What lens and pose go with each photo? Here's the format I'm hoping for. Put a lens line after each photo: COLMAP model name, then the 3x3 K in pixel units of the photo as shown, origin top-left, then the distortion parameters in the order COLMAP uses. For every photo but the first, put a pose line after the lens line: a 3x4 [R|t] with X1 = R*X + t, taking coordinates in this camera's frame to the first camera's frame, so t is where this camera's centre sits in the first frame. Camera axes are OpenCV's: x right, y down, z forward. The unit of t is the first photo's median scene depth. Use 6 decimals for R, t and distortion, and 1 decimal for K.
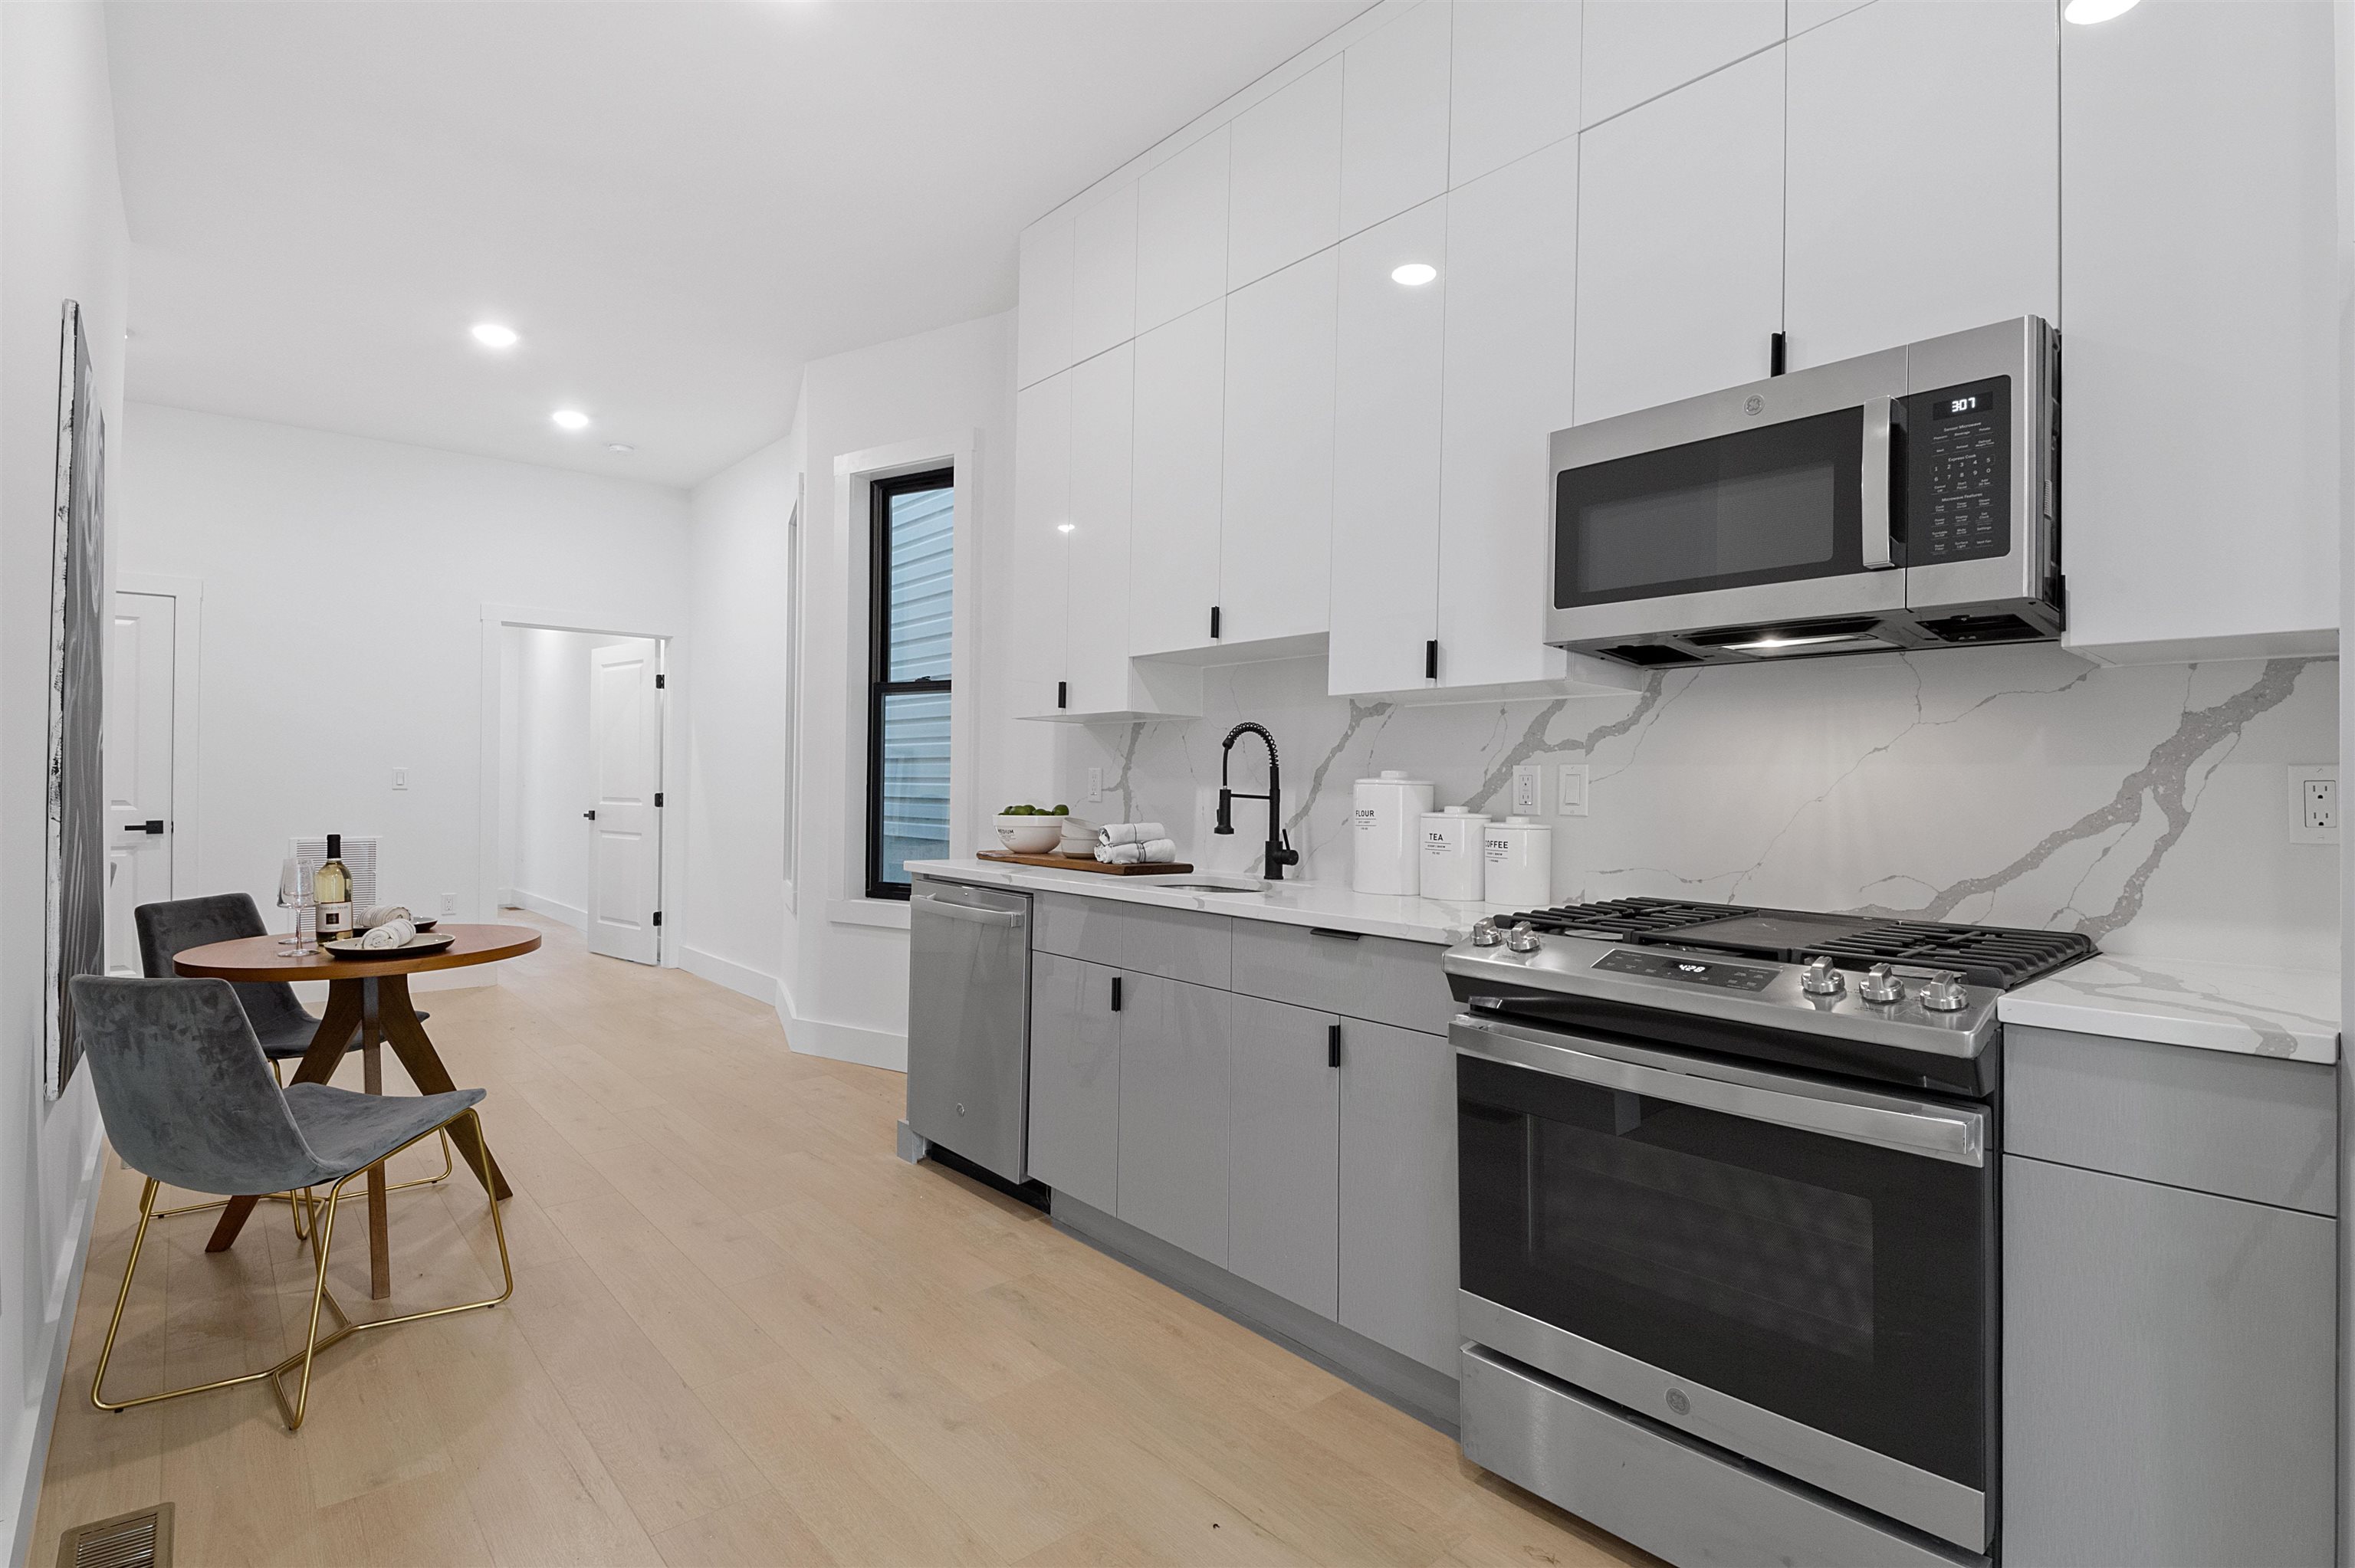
lens RADIAL K [[1135.3, 0, 1185.7], [0, 1135.3, 785.8], [0, 0, 1]] dist [0.017013, -0.025244]
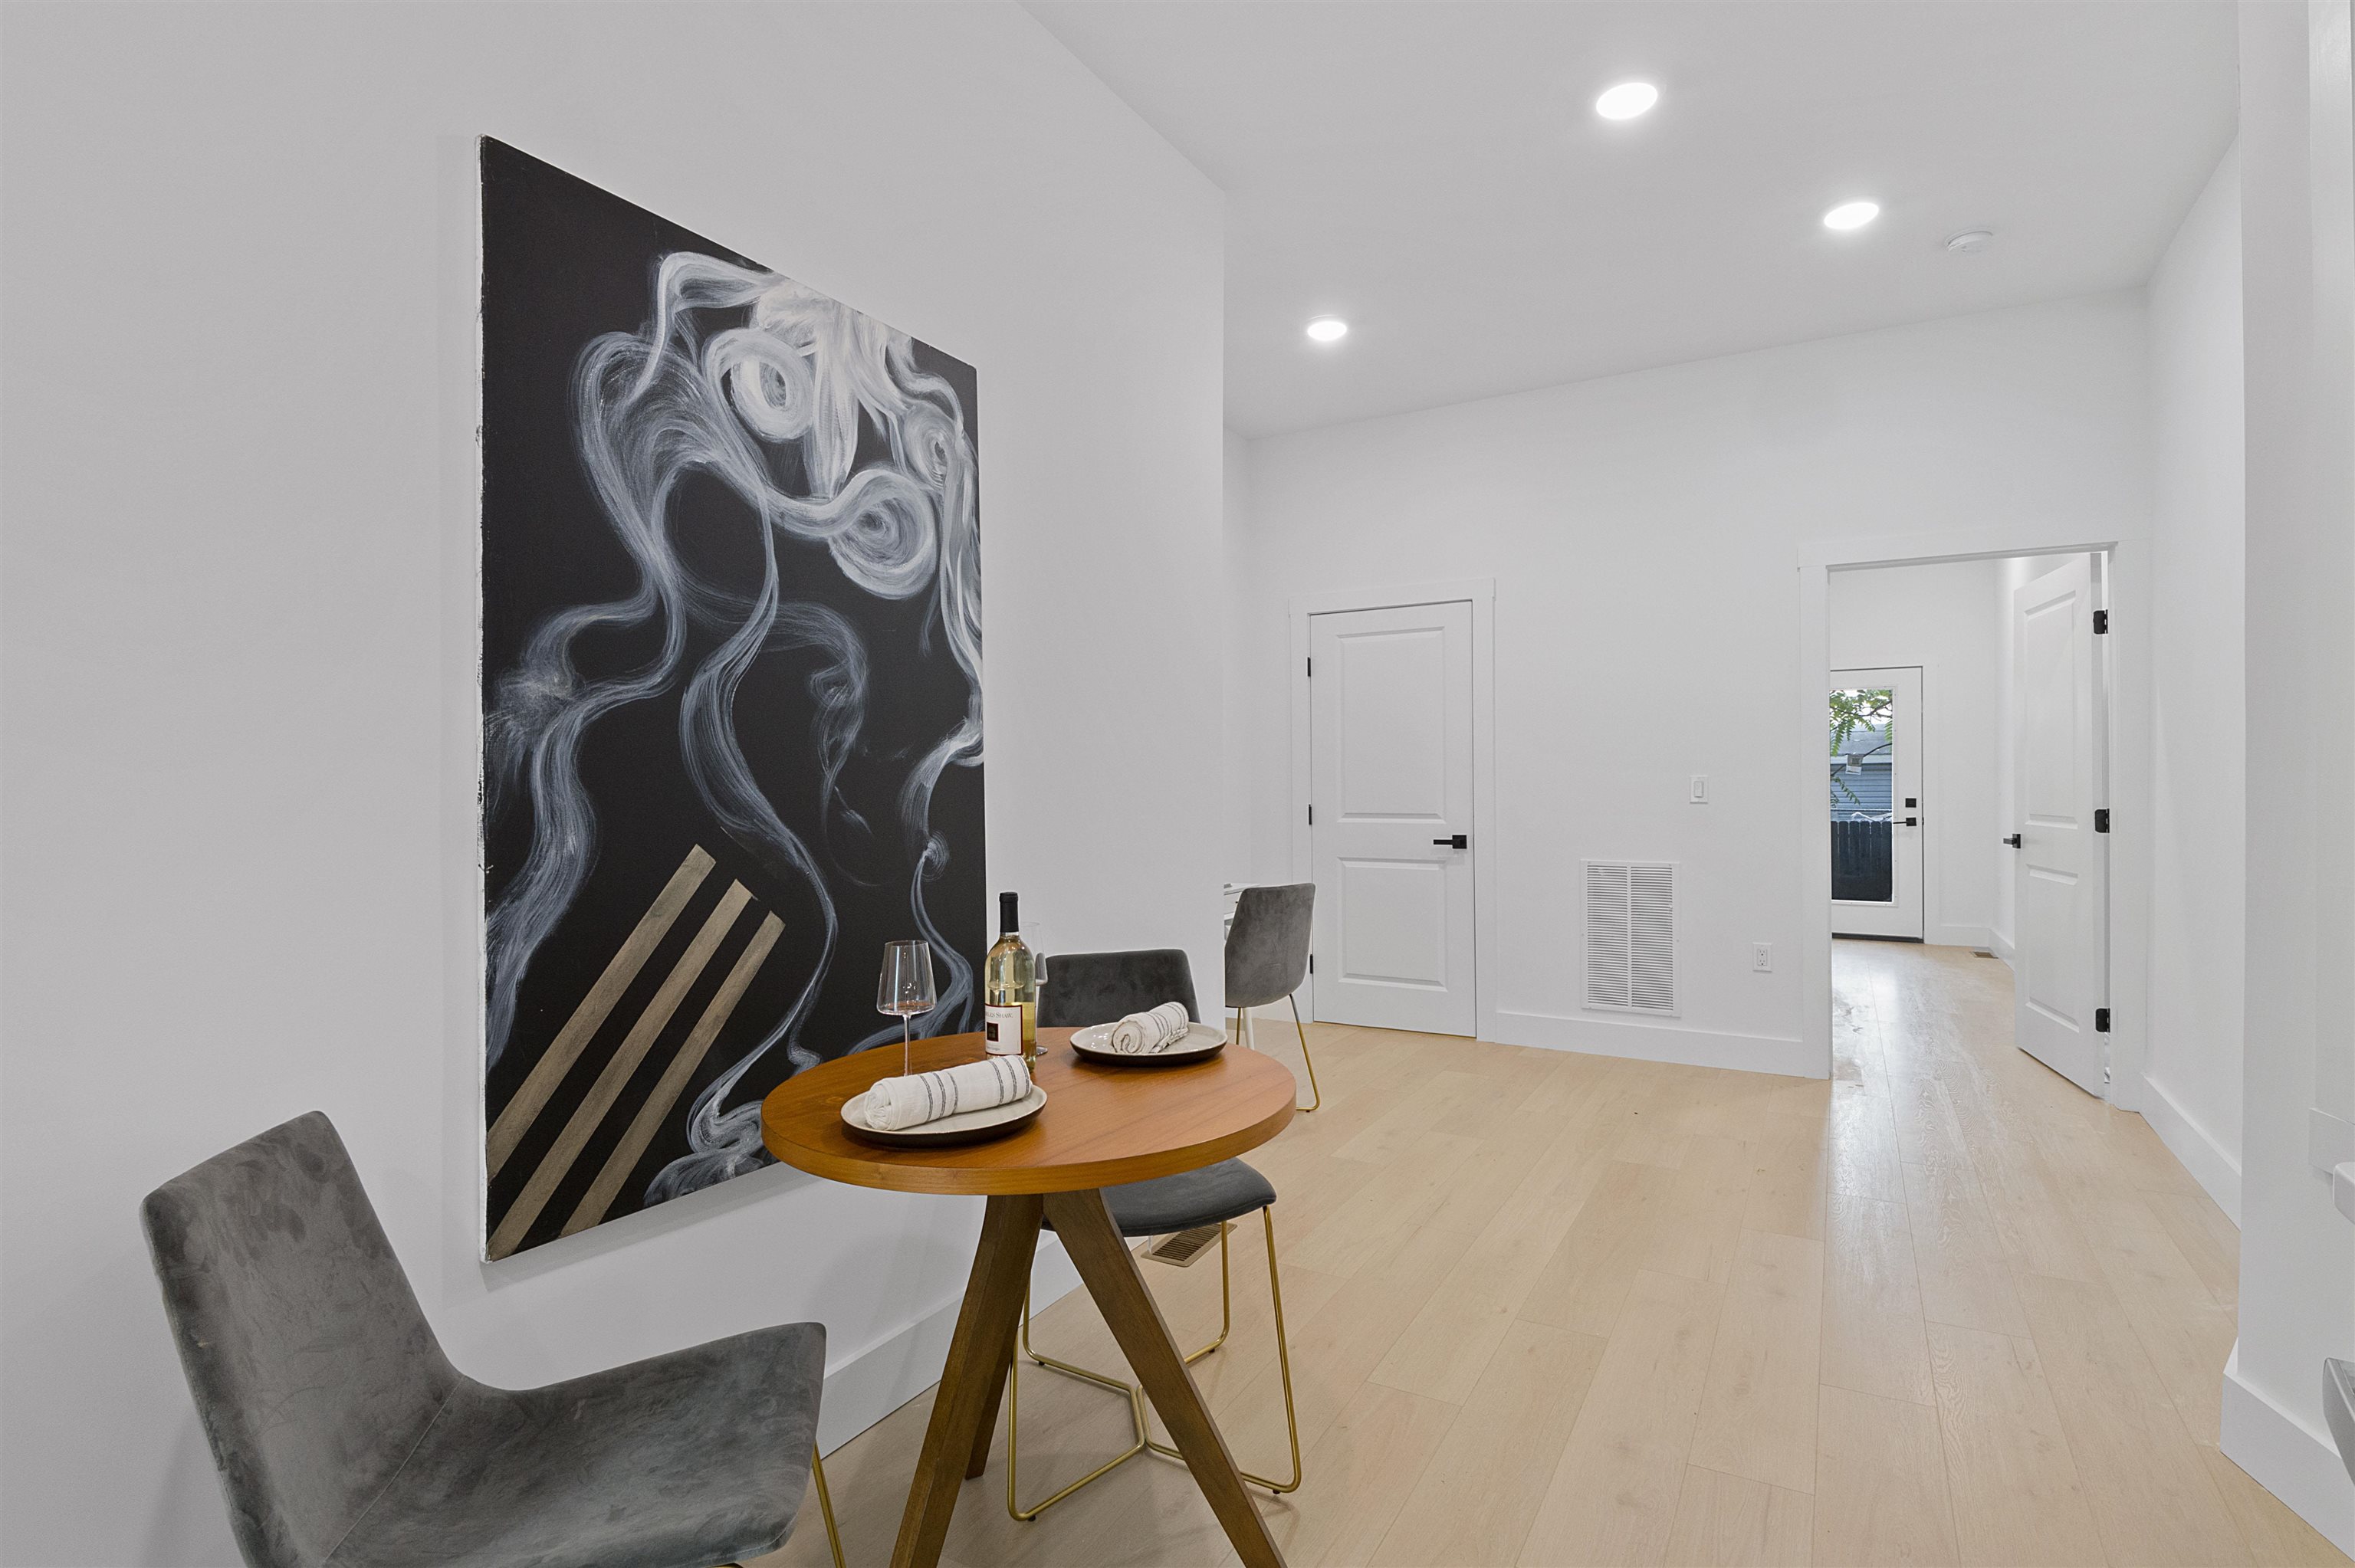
lens RADIAL K [[1135.3, 0, 1183.9], [0, 1135.3, 780.8], [0, 0, 1]] dist [0.017013, -0.025244]
pose [[0.322781, -0.013503, -0.946377, -0.136246], [0.005642, 0.999908, -0.012342, -0.009201], [0.946457, -0.001356, 0.322828, 0.880138]]
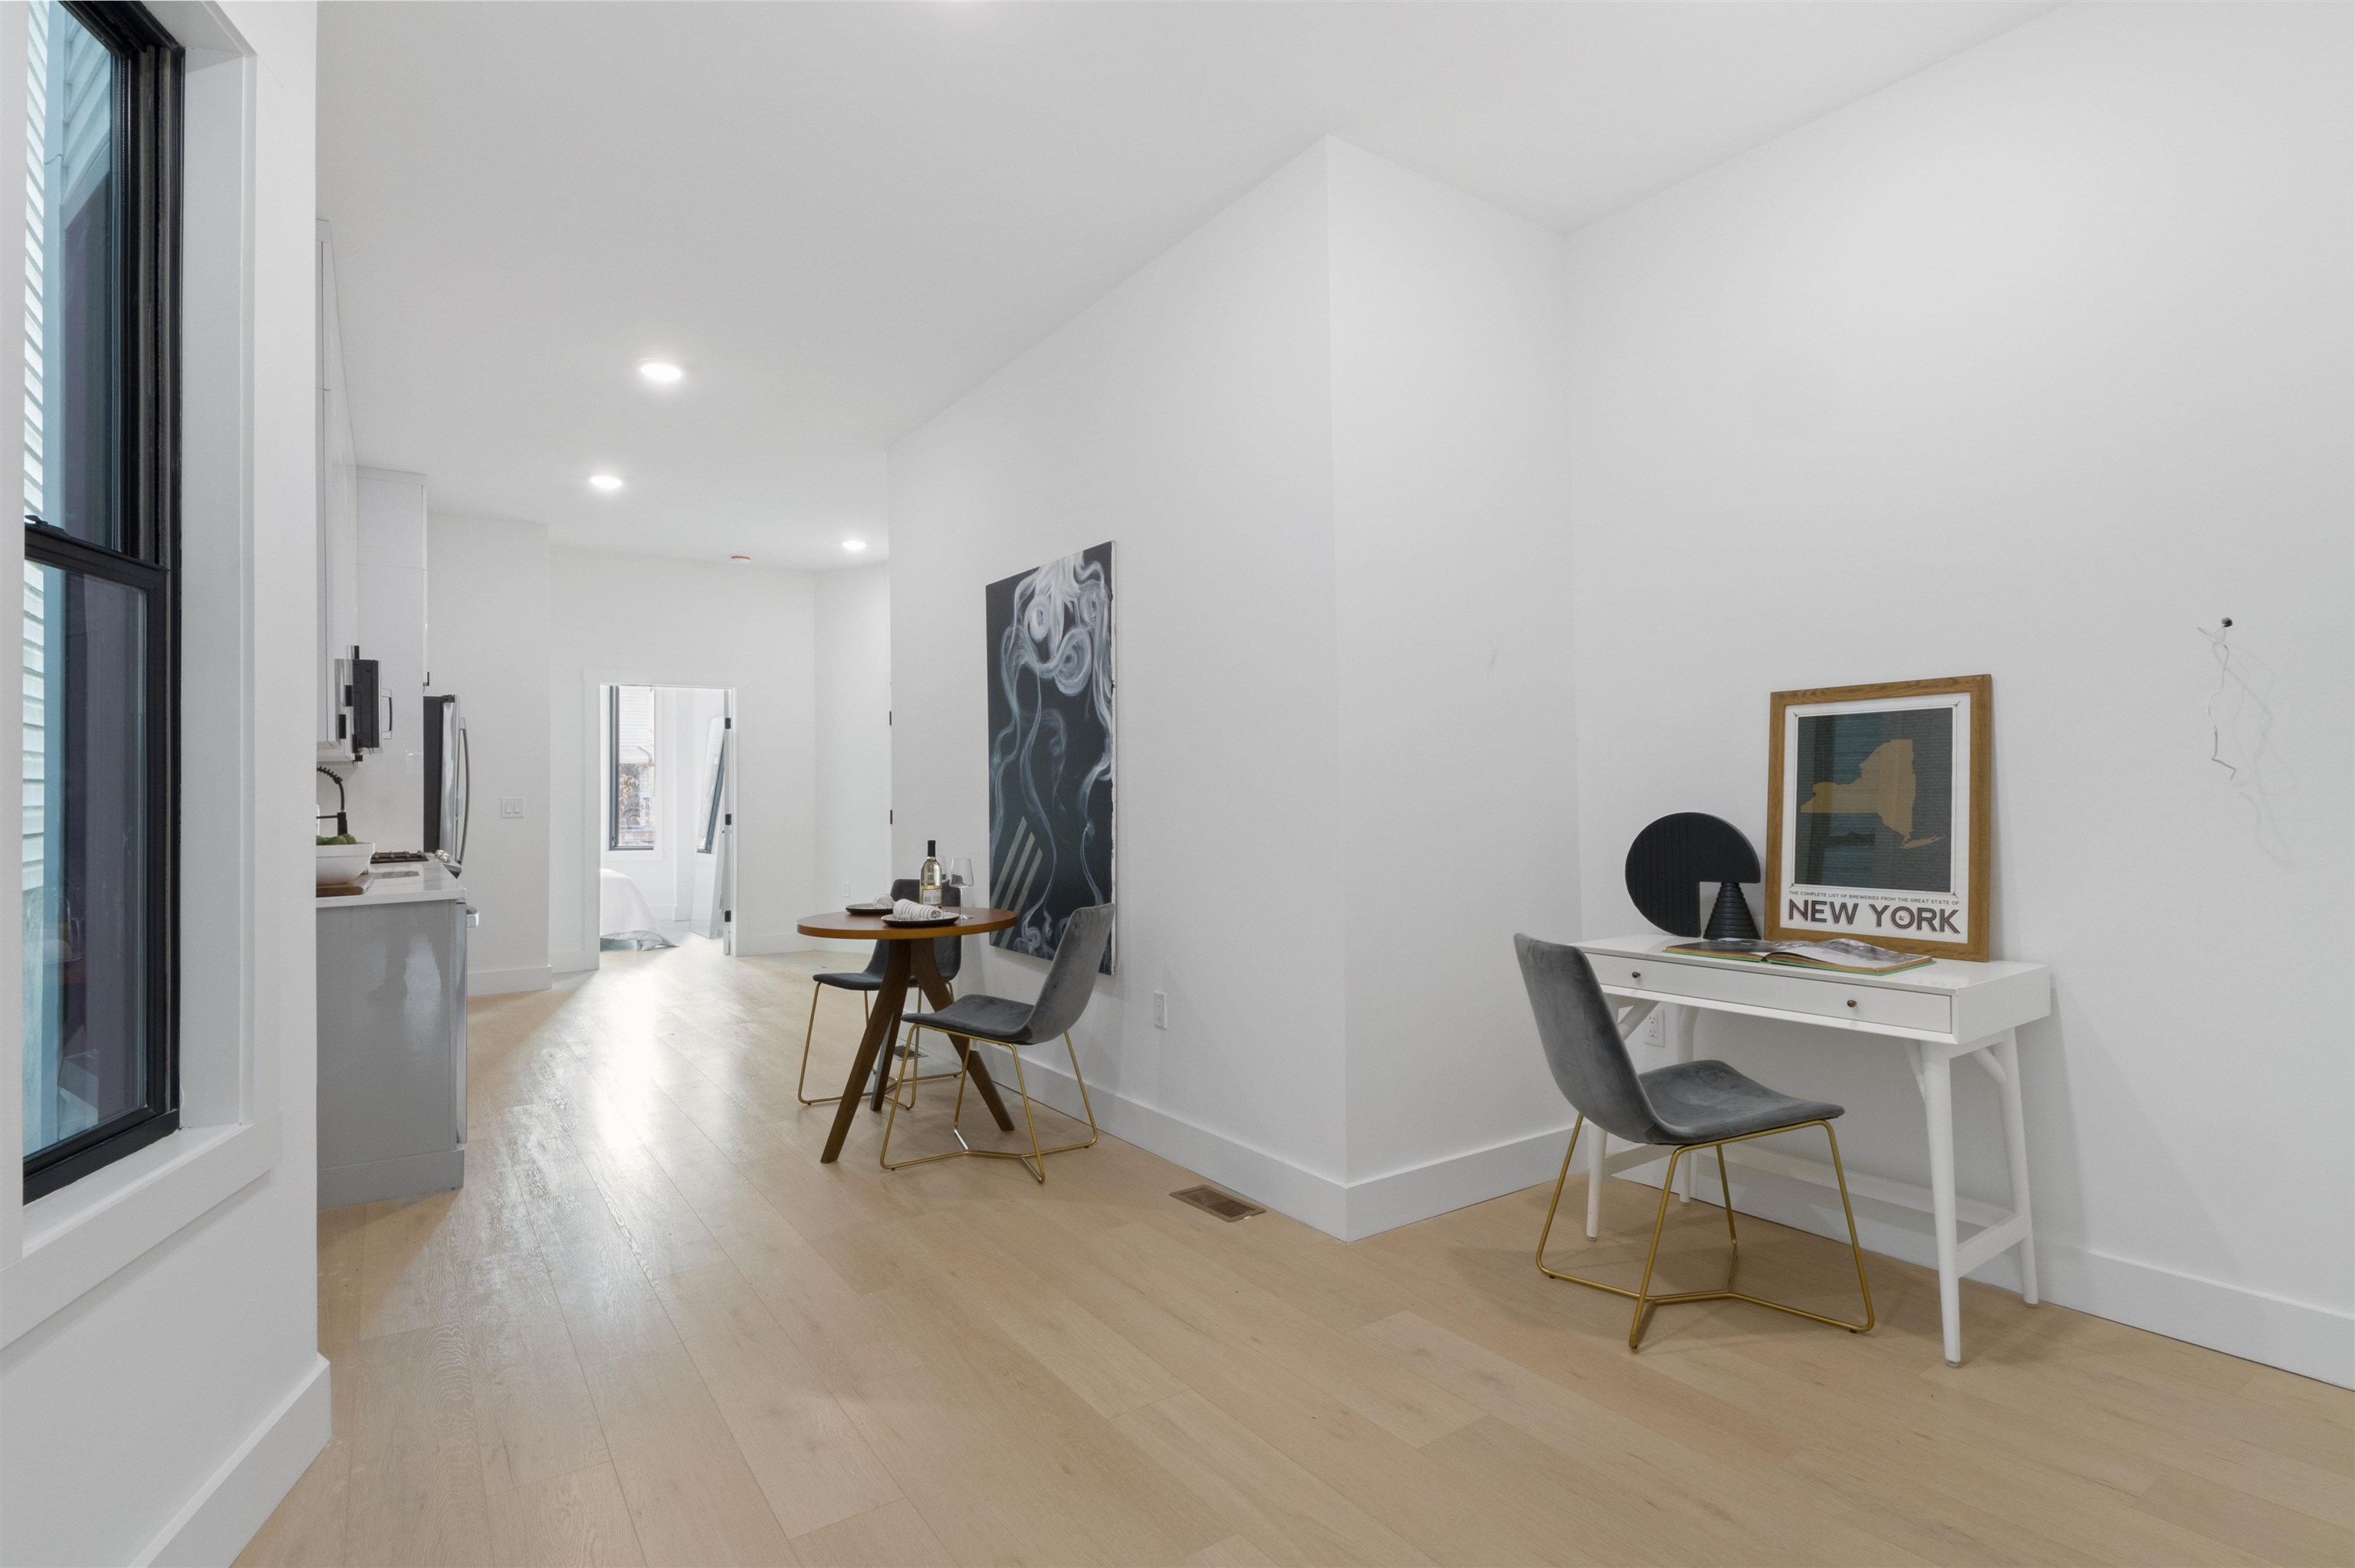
lens RADIAL K [[1135.3, 0, 1204.6], [0, 1135.3, 756.2], [0, 0, 1]] dist [0.017013, -0.025244]
pose [[-0.995830, 0.007839, 0.090892, -1.211812], [0.005453, 0.999635, -0.026466, -0.023143], [-0.091066, -0.025860, -0.995509, 2.374549]]
